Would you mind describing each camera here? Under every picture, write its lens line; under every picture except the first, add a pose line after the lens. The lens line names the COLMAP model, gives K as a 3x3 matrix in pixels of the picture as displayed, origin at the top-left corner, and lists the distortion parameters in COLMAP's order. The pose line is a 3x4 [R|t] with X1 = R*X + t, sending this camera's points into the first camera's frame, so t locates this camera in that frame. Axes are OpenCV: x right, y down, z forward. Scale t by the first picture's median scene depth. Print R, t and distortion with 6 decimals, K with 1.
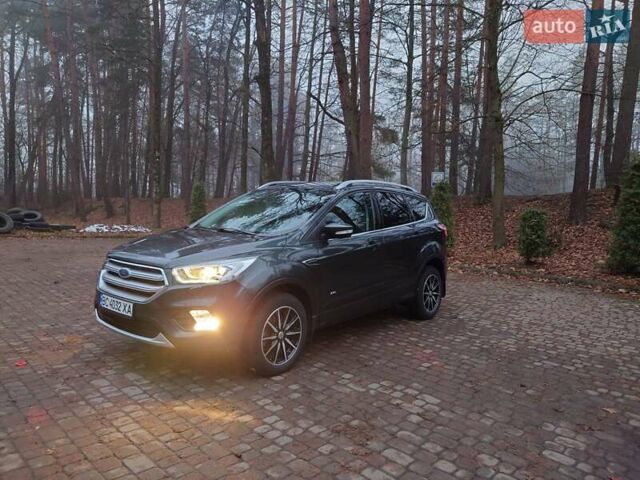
lens RADIAL K [[459.6, 0, 317.4], [0, 459.6, 238.0], [0, 0, 1]] dist [-0.002987, 0.007070]
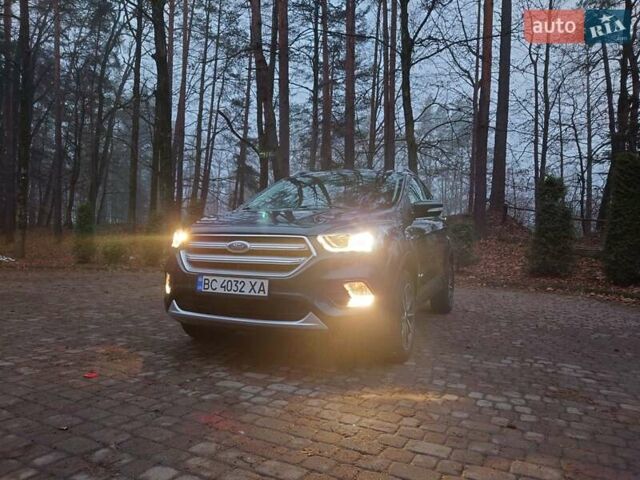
lens RADIAL K [[456.0, 0, 320.0], [0, 456.0, 240.0], [0, 0, 1]] dist [-0.001110, 0.001564]
pose [[0.952271, -0.006698, 0.305181, -0.573053], [0.028399, 0.997367, -0.066726, 0.131673], [-0.303930, 0.072208, 0.949954, 0.212377]]
